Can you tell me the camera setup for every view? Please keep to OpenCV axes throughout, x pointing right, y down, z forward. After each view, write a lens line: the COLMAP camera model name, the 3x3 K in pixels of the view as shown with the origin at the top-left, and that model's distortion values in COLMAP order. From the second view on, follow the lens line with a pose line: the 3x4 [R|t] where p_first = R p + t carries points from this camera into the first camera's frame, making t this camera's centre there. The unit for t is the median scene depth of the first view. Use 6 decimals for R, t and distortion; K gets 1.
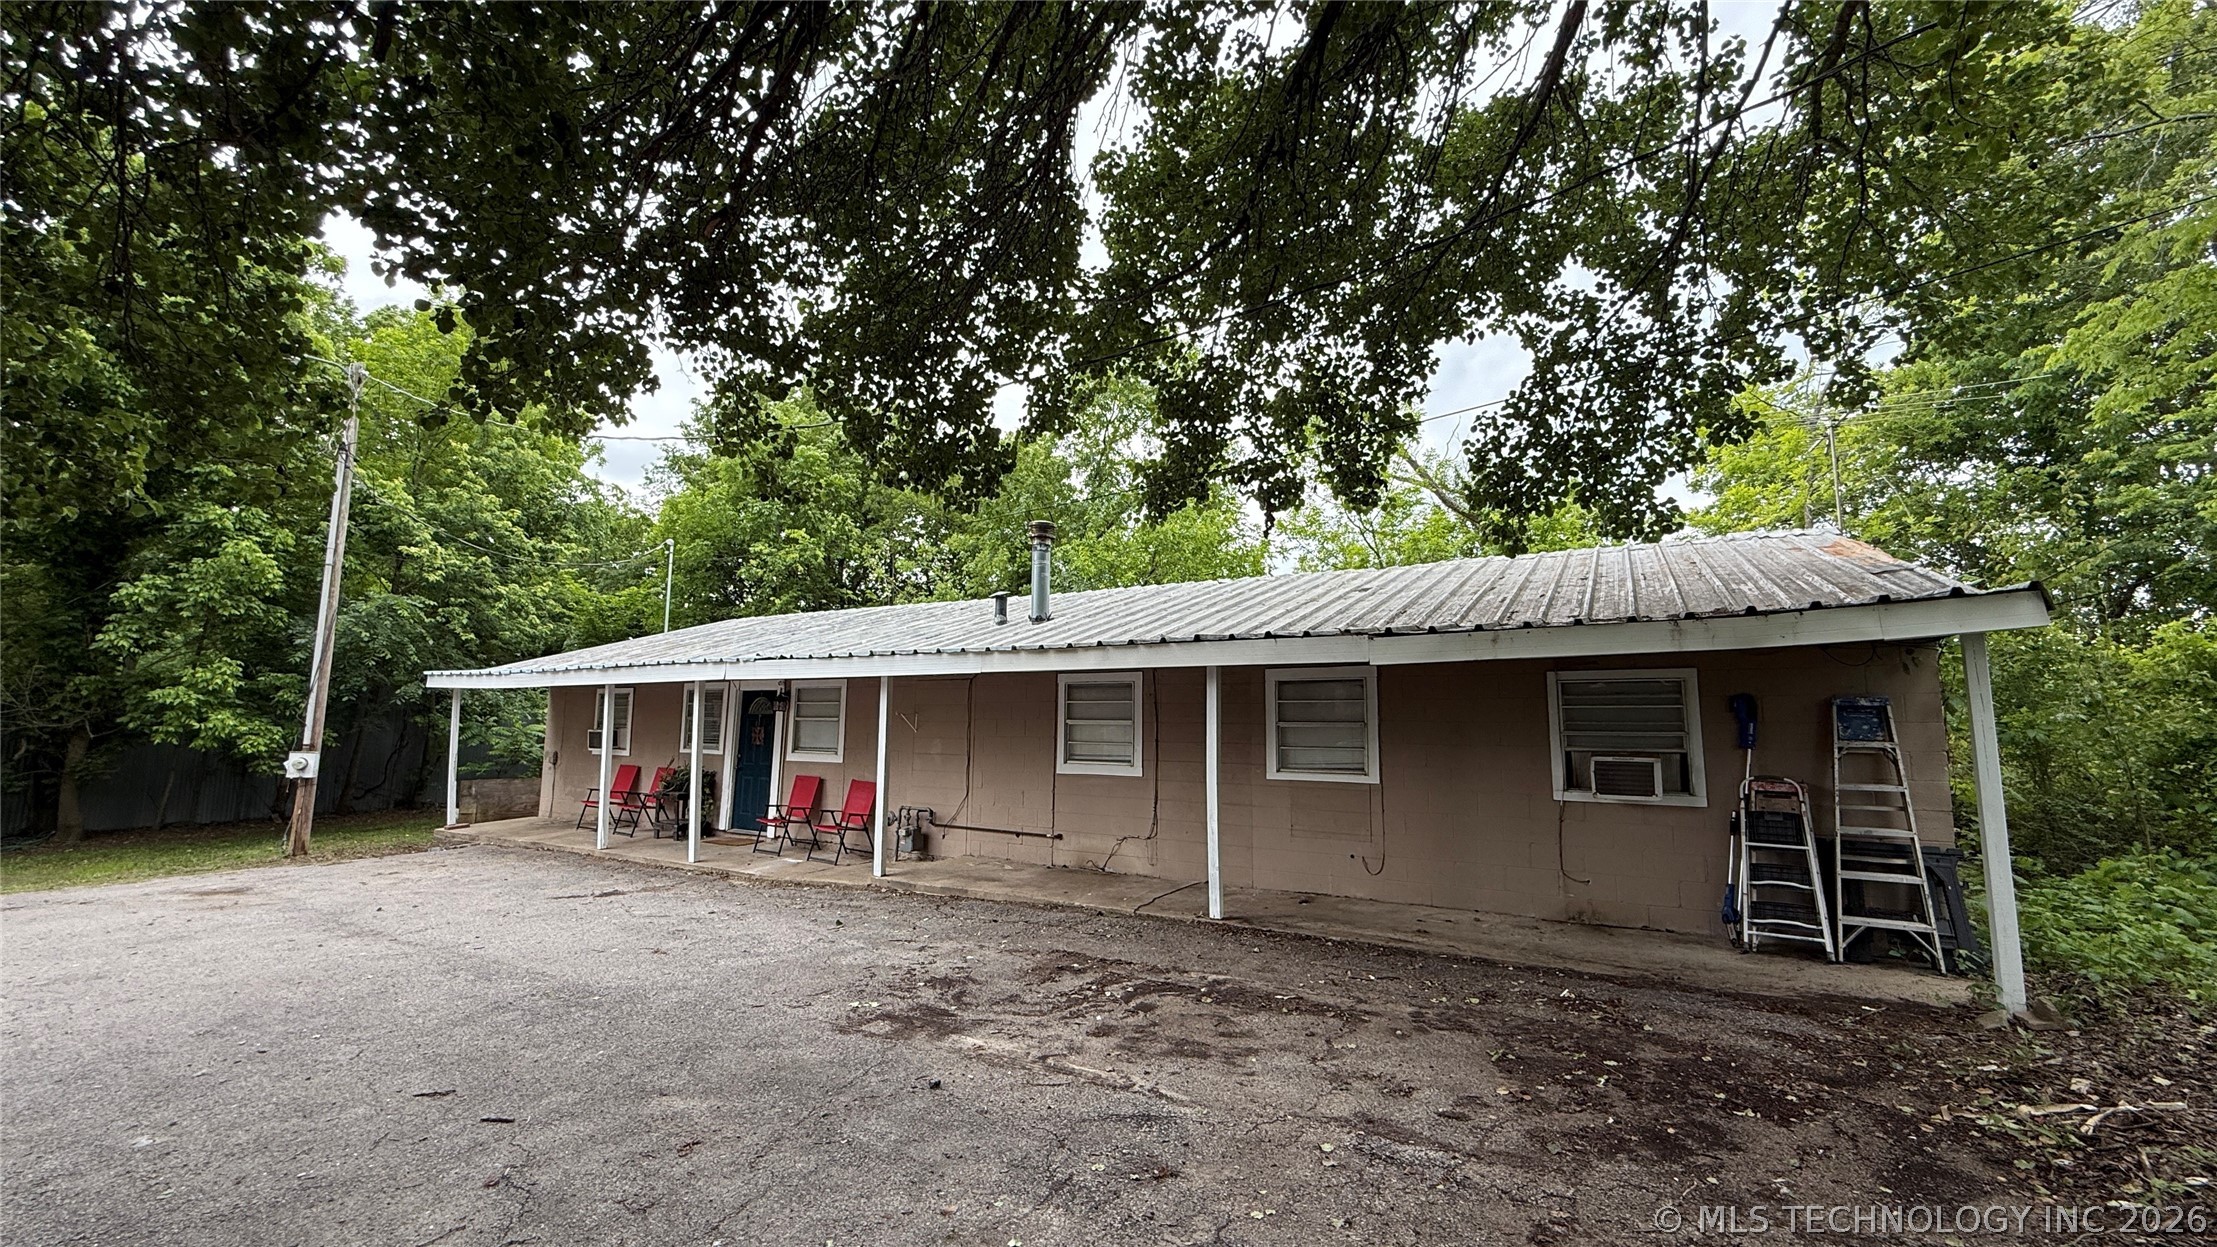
lens RADIAL K [[887.2, 0, 1105.5], [0, 887.2, 609.9], [0, 0, 1]] dist [0.002429, -0.000233]
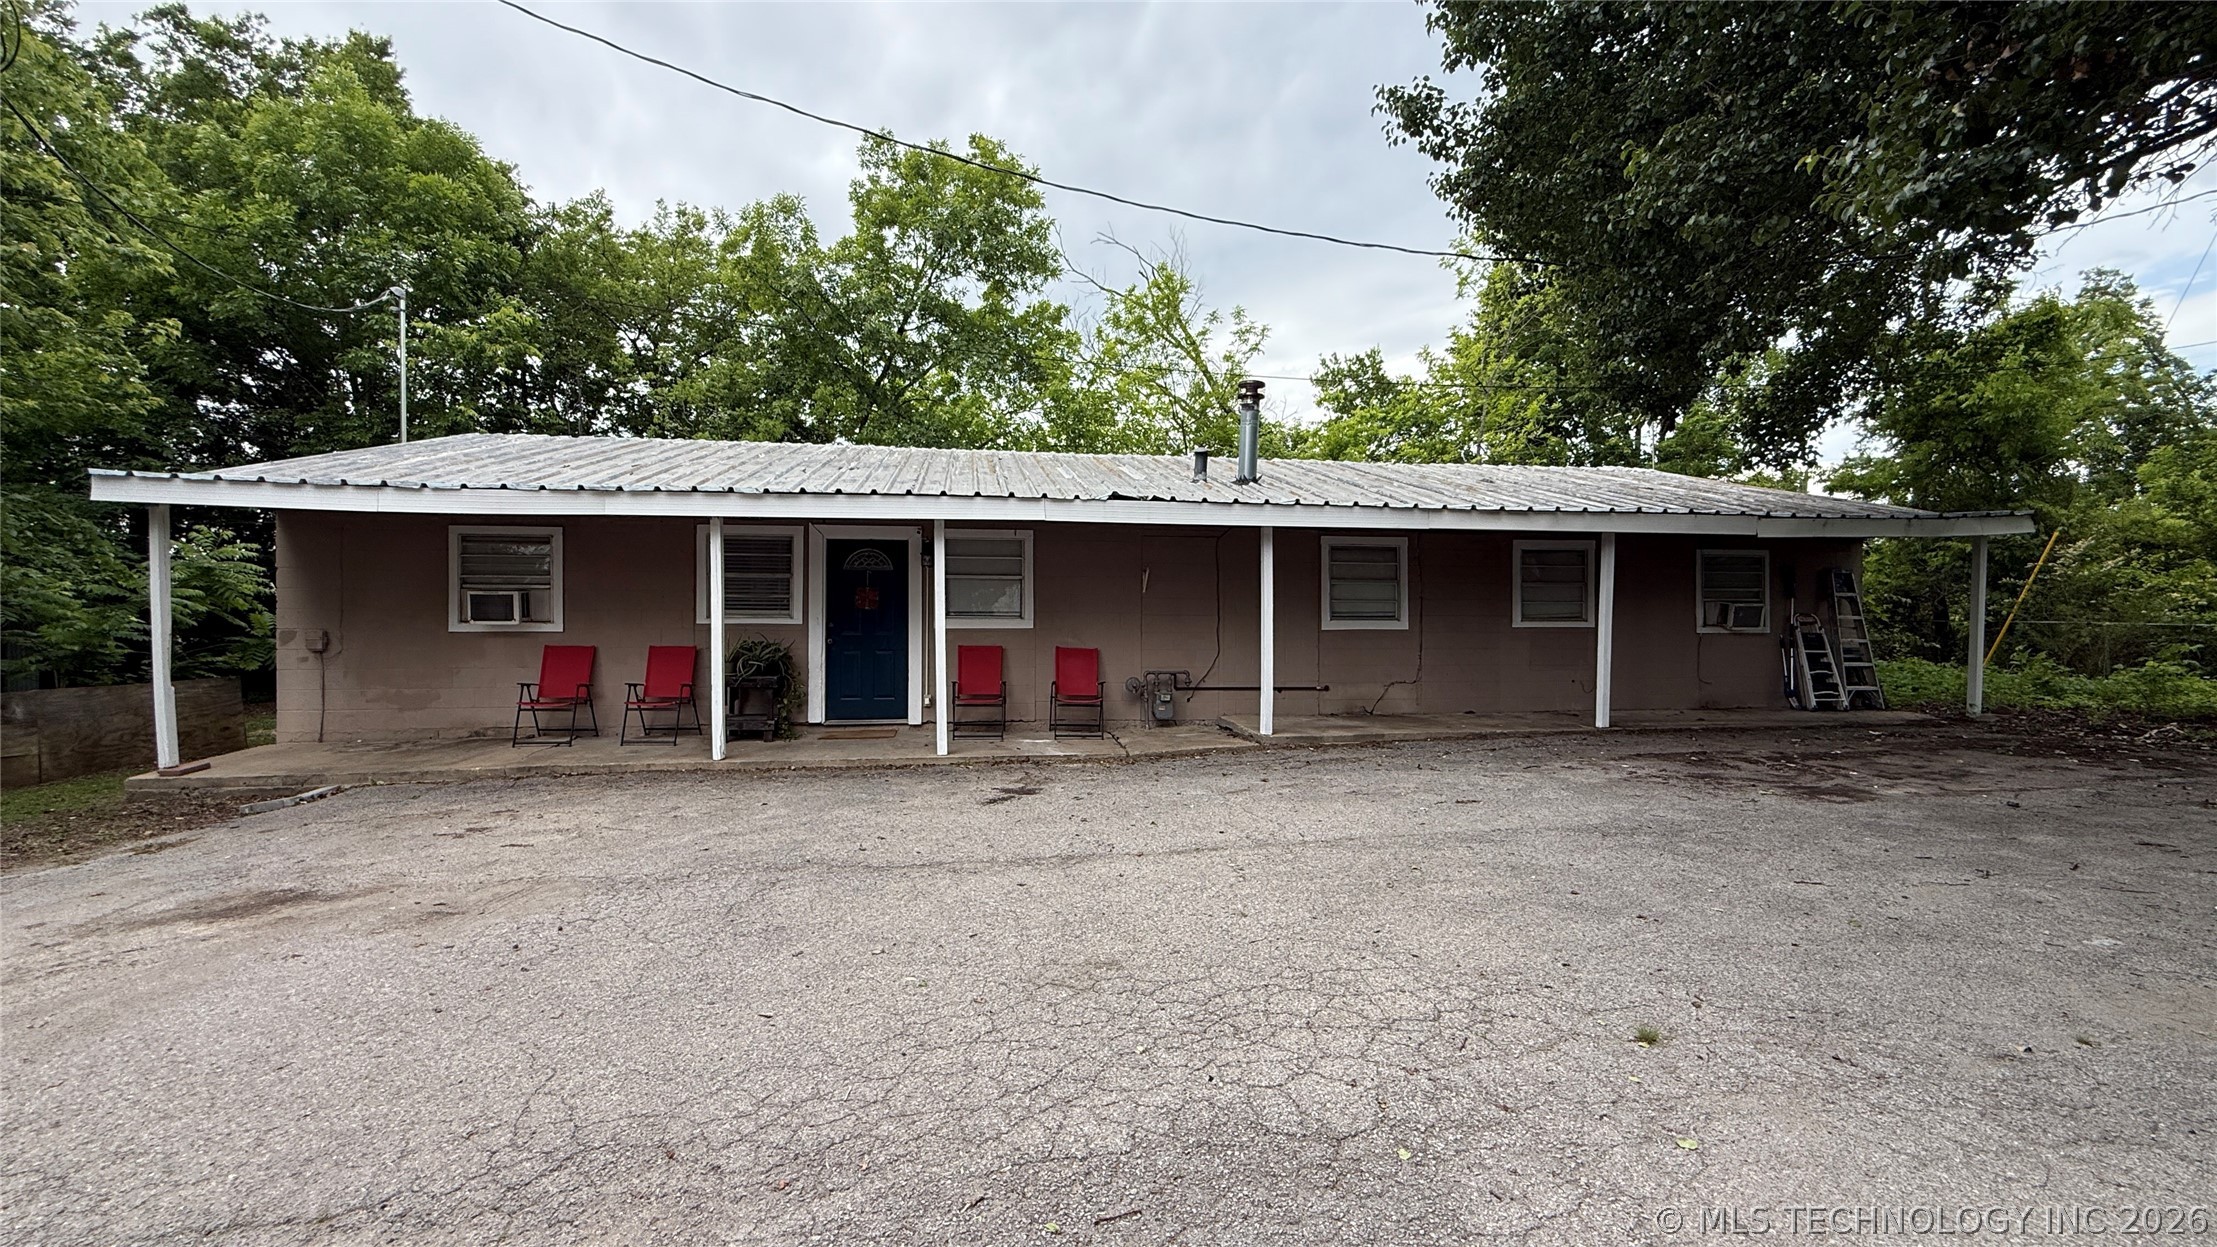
lens RADIAL K [[887.2, 0, 1141.3], [0, 887.2, 613.1], [0, 0, 1]] dist [0.002429, -0.000233]
pose [[0.764323, -0.002760, 0.644828, -0.714815], [-0.077304, 0.992387, 0.095876, 0.062855], [-0.640184, -0.123128, 0.758290, 0.268213]]
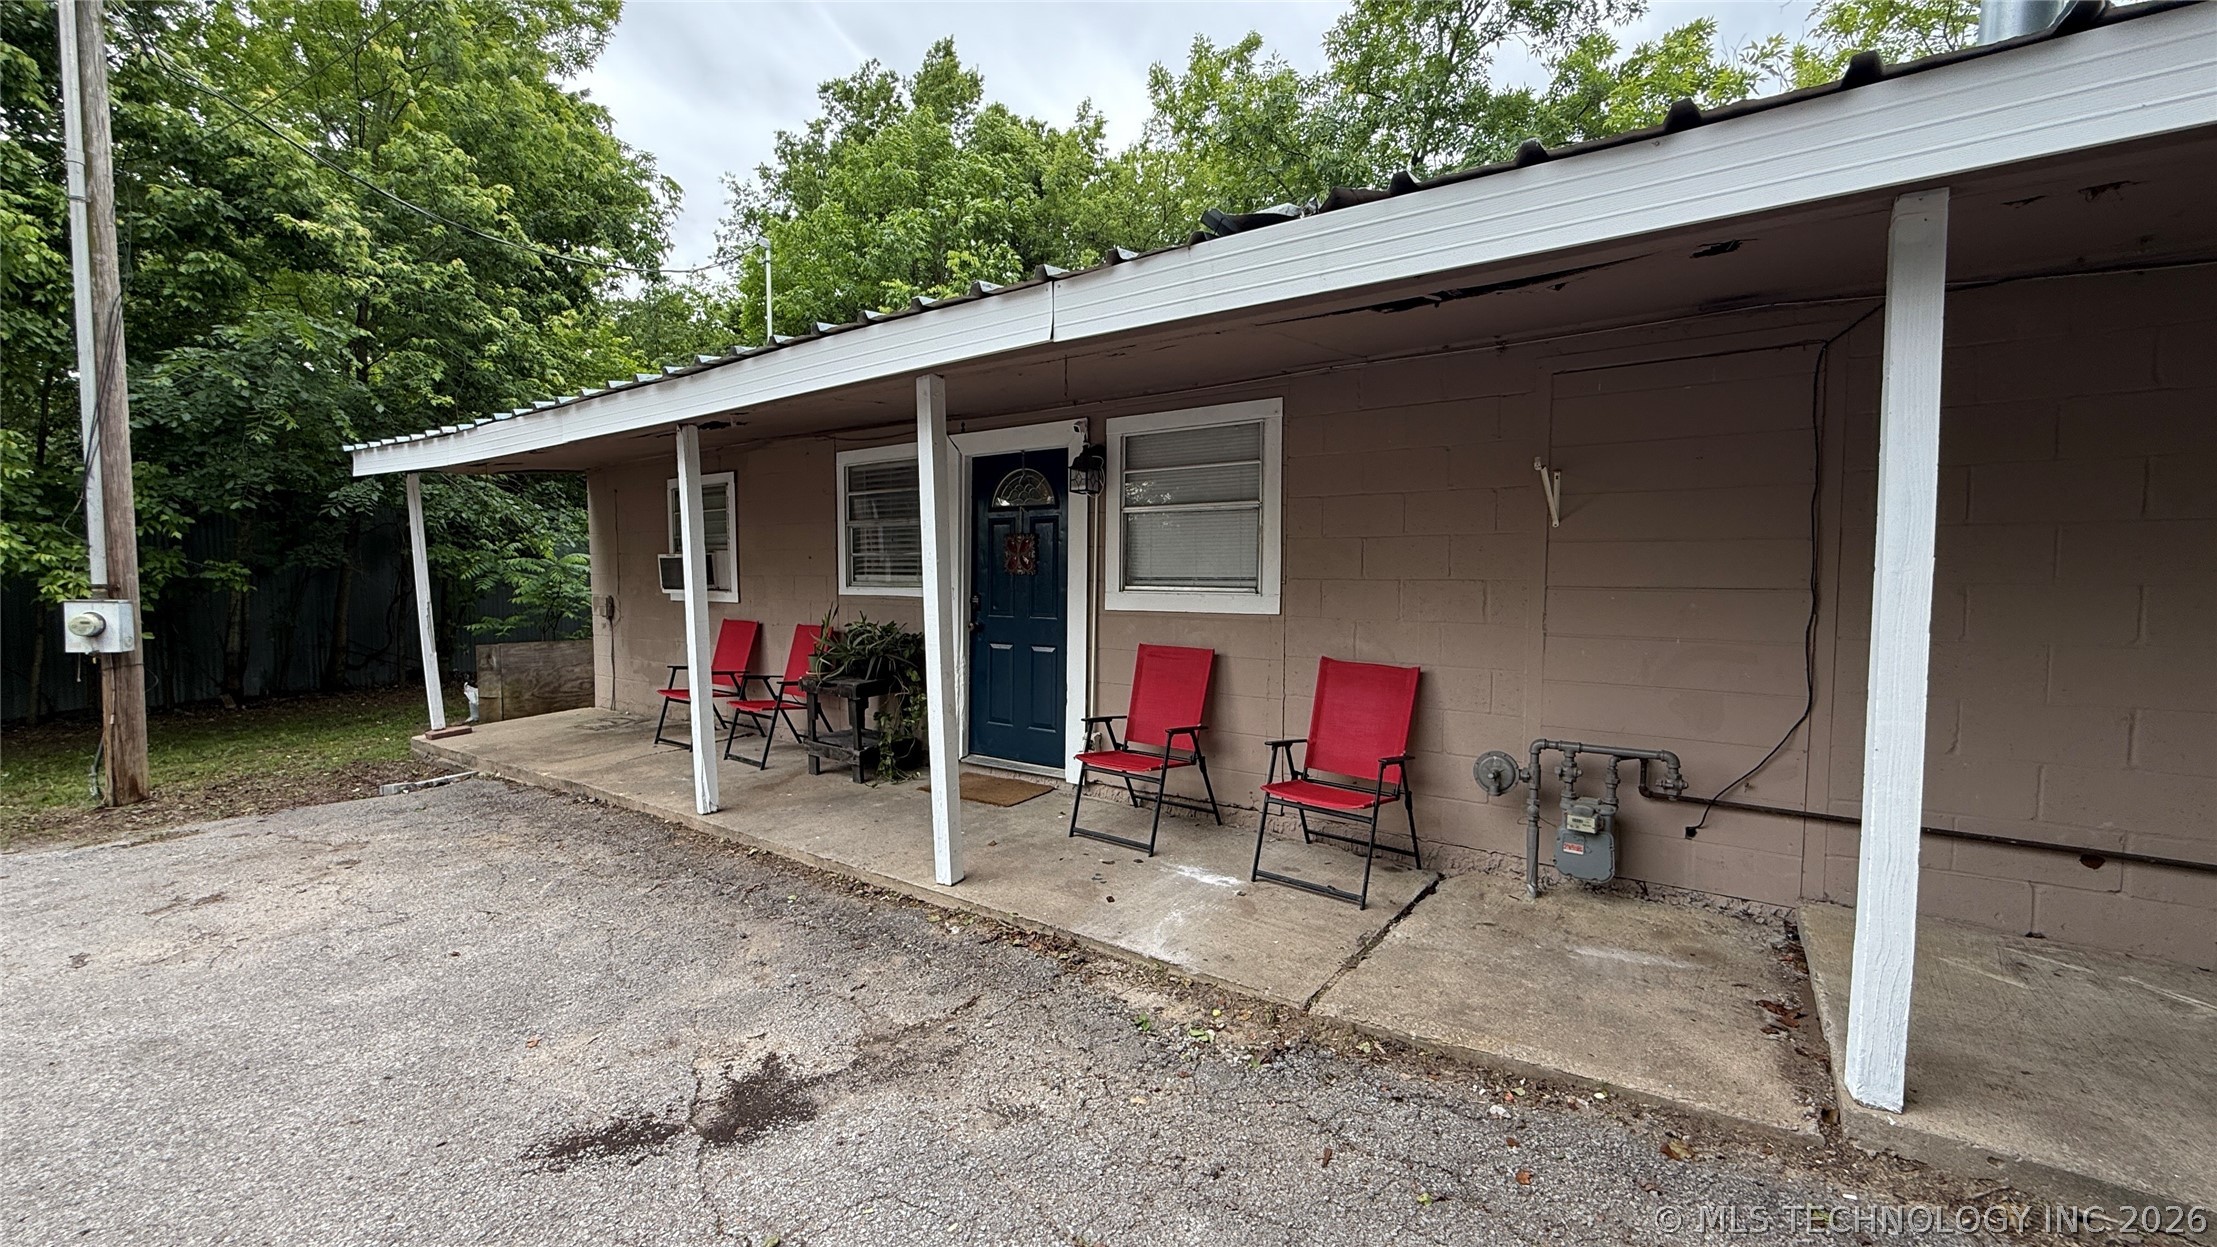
lens RADIAL K [[887.2, 0, 1104.0], [0, 887.2, 616.4], [0, 0, 1]] dist [0.002429, -0.000233]
pose [[0.996918, -0.007137, -0.078129, -0.318478], [0.020994, 0.983804, 0.178011, 0.095026], [0.075593, -0.179103, 0.980922, 0.569494]]
